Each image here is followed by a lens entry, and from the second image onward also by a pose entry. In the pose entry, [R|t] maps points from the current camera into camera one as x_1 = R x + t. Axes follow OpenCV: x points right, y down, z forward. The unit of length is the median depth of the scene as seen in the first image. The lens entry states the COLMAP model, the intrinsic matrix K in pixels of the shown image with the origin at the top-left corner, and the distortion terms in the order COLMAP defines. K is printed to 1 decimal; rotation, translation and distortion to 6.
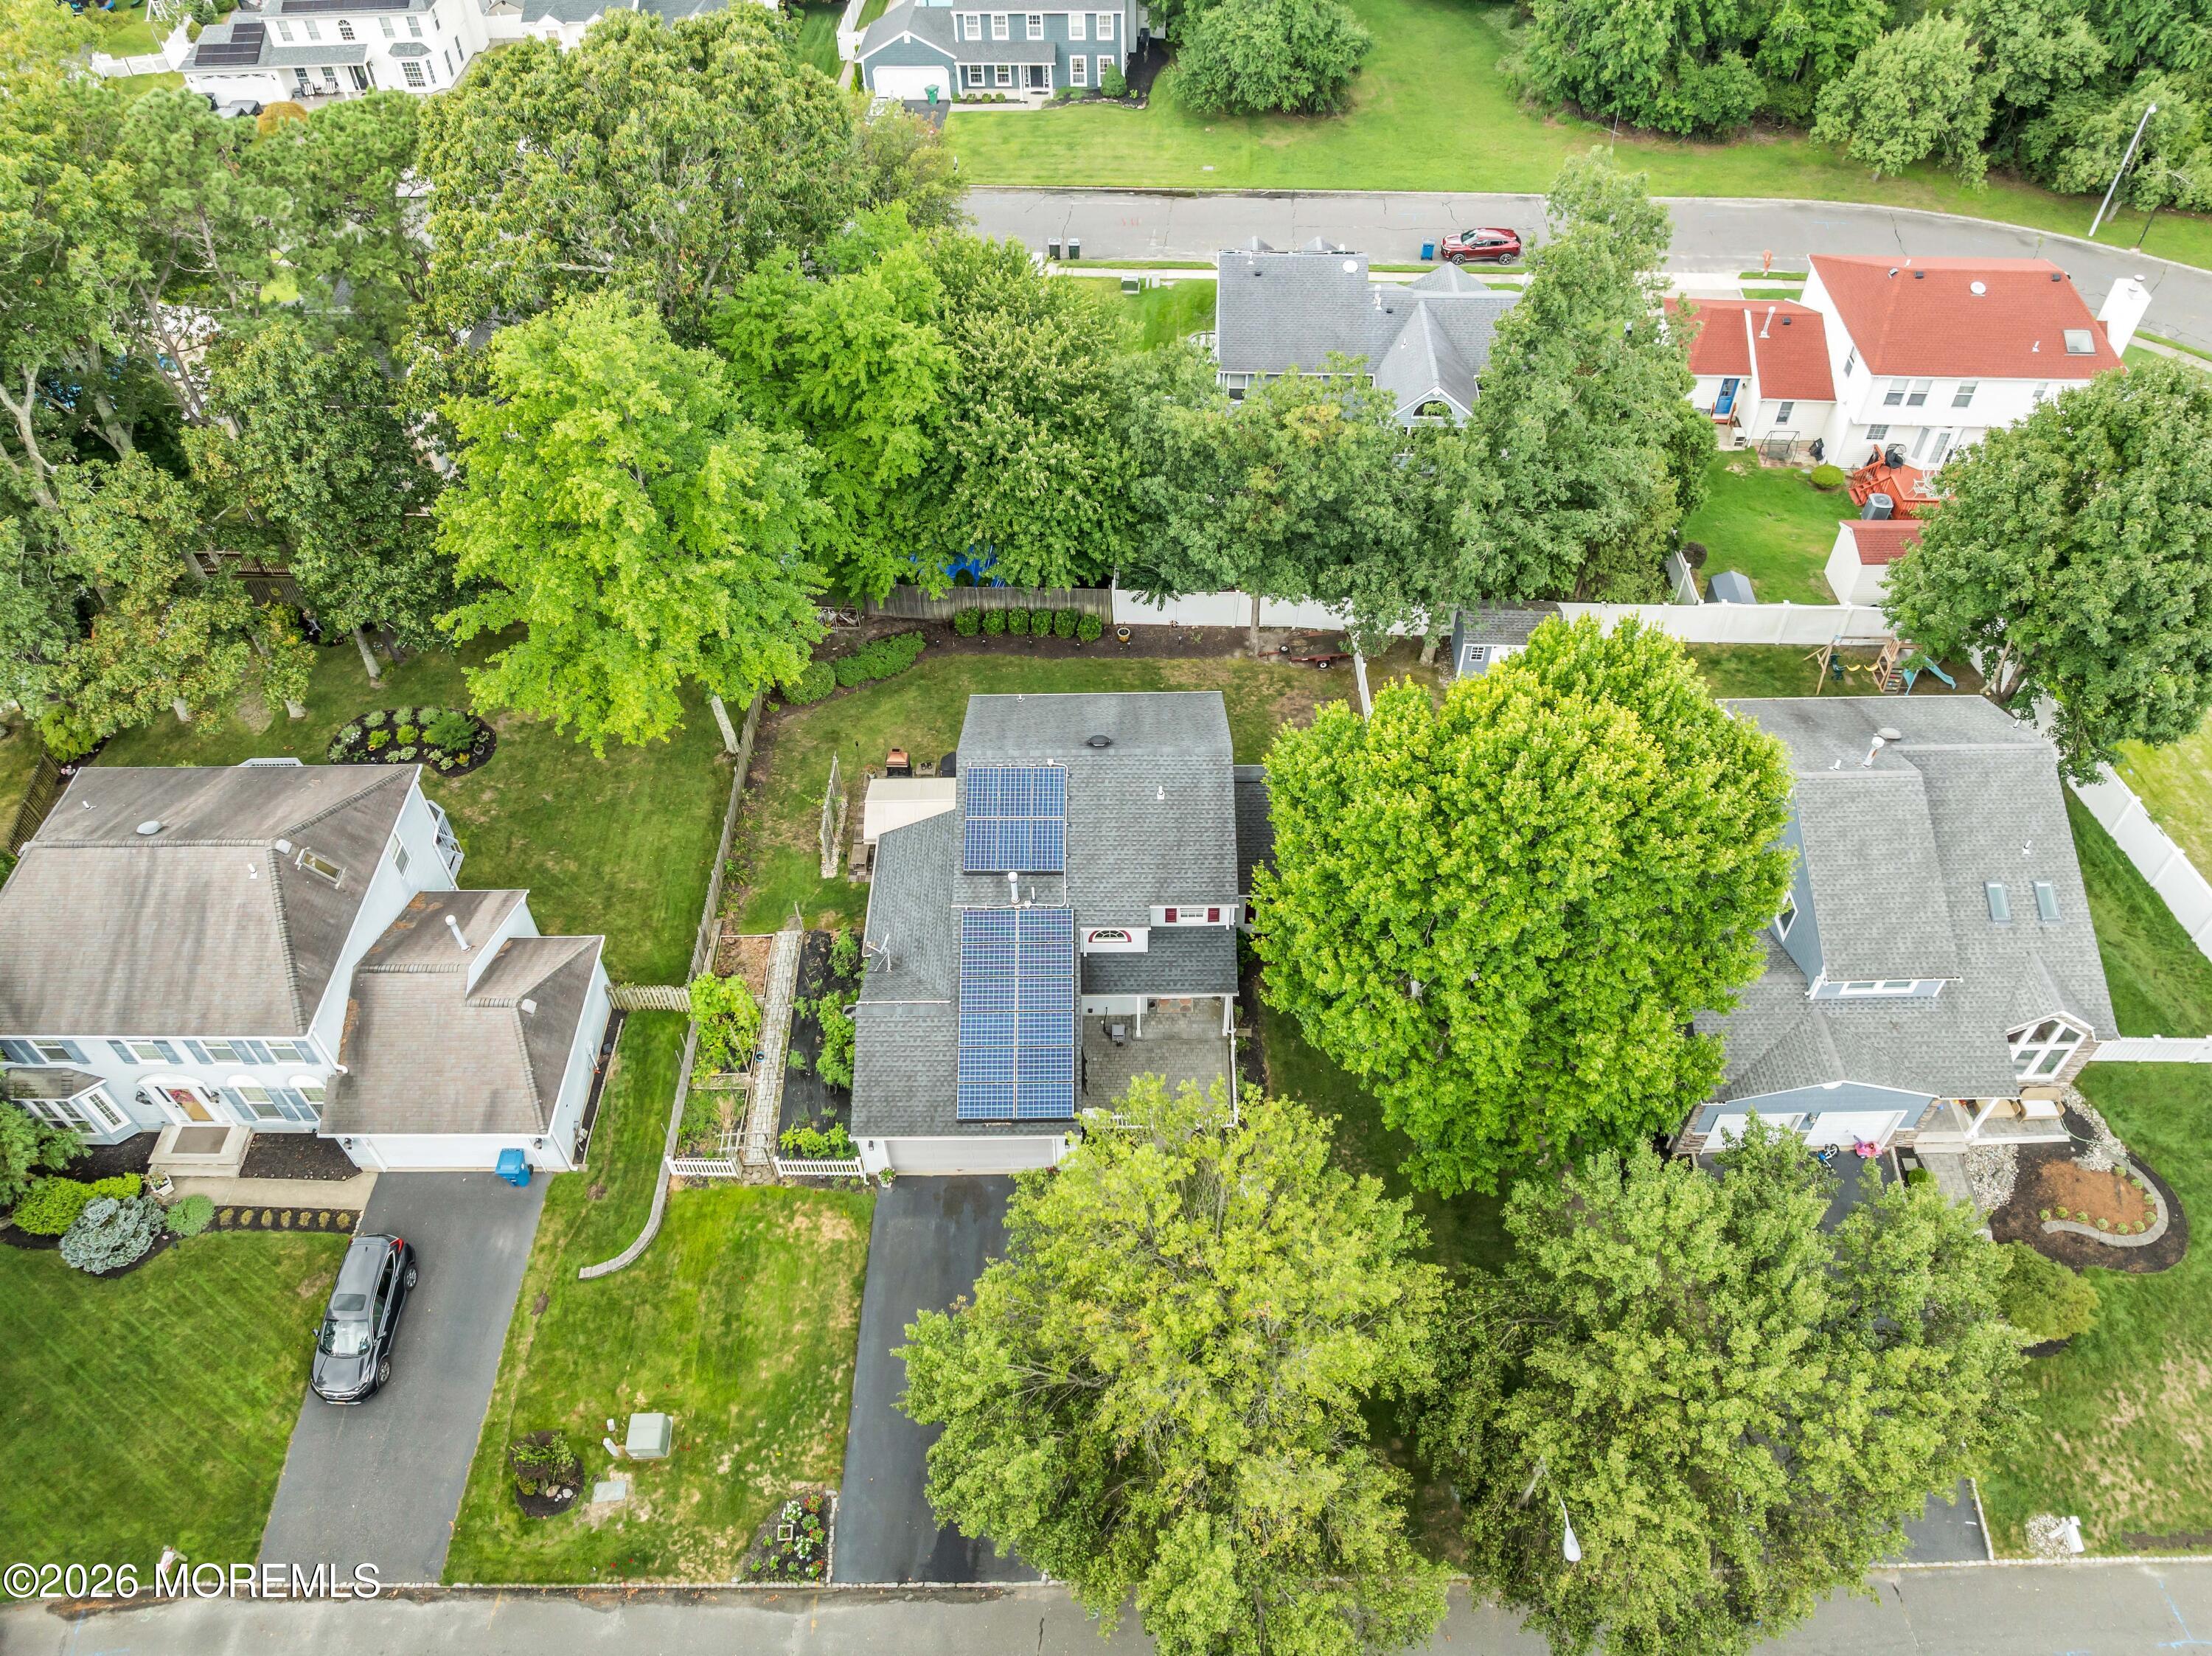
lens RADIAL K [[1563.5, 0, 1100.7], [0, 1563.5, 815.2], [0, 0, 1]] dist [-0.038259, -0.002229]
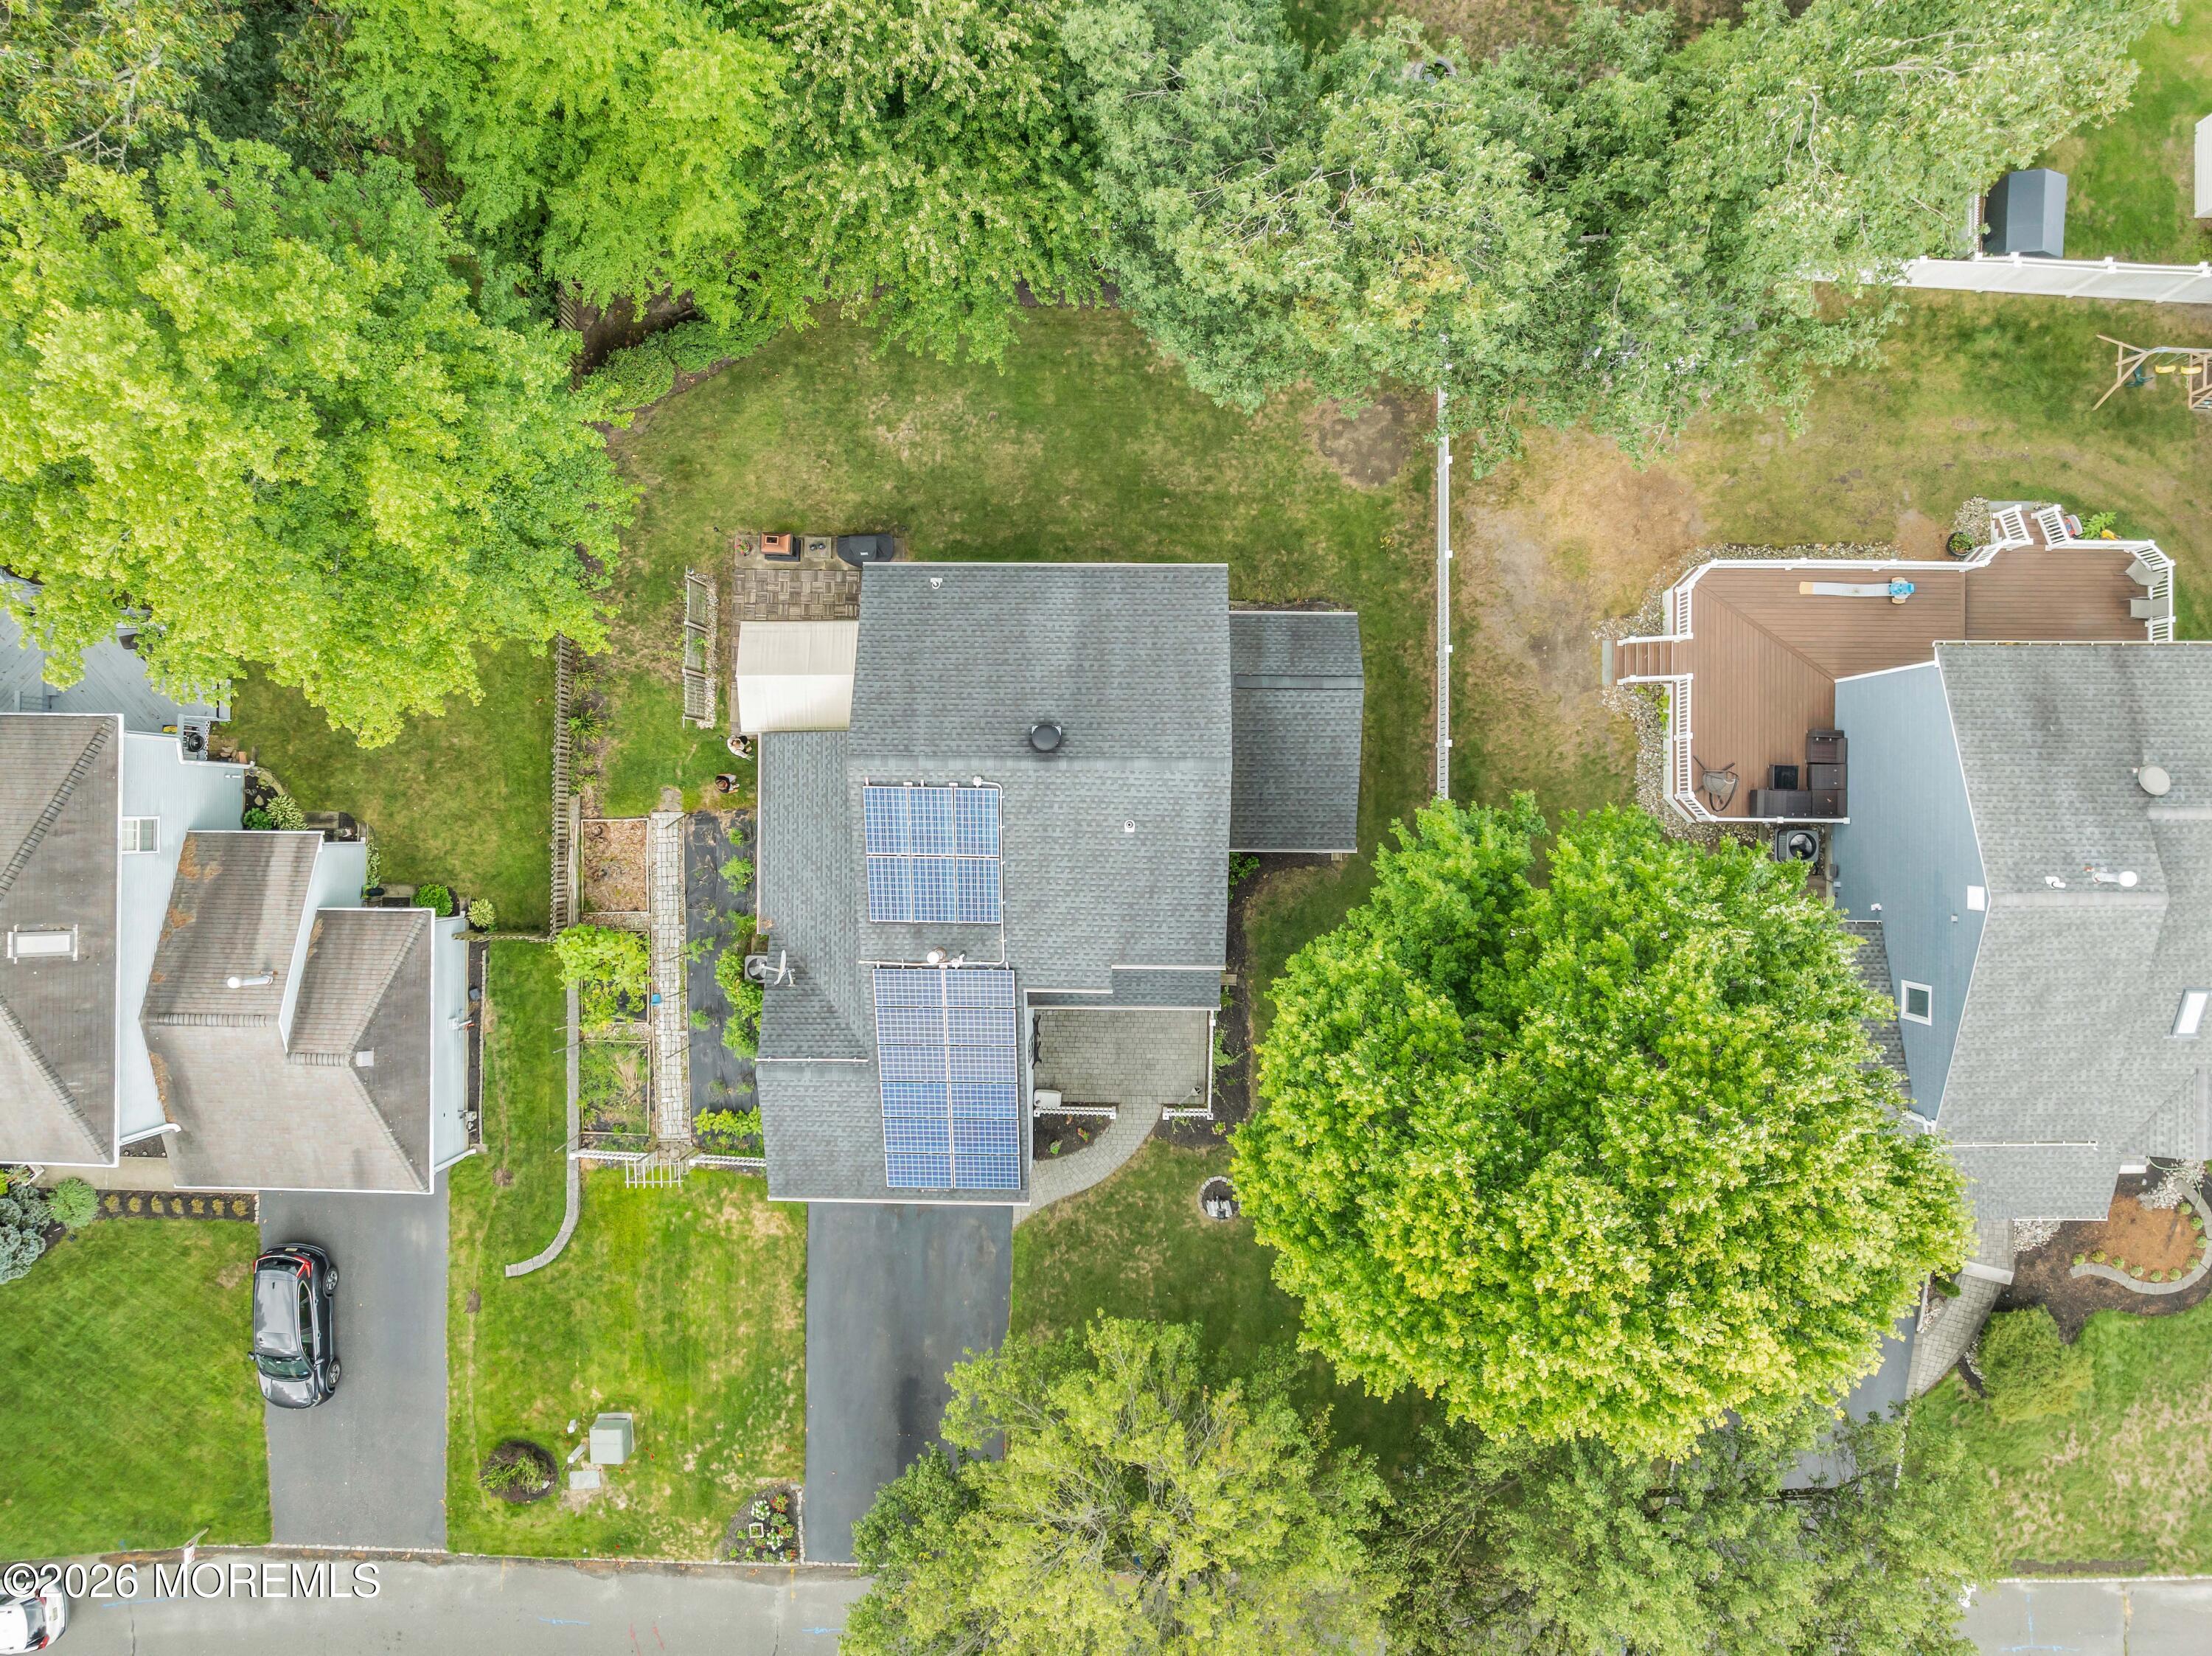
lens RADIAL K [[1563.5, 0, 1100.7], [0, 1563.5, 815.2], [0, 0, 1]] dist [-0.038259, -0.002229]
pose [[0.999947, 0.009150, -0.004708, 0.031534], [-0.003444, 0.728695, 0.684830, -0.590053], [0.009697, -0.684777, 0.728688, 0.532980]]
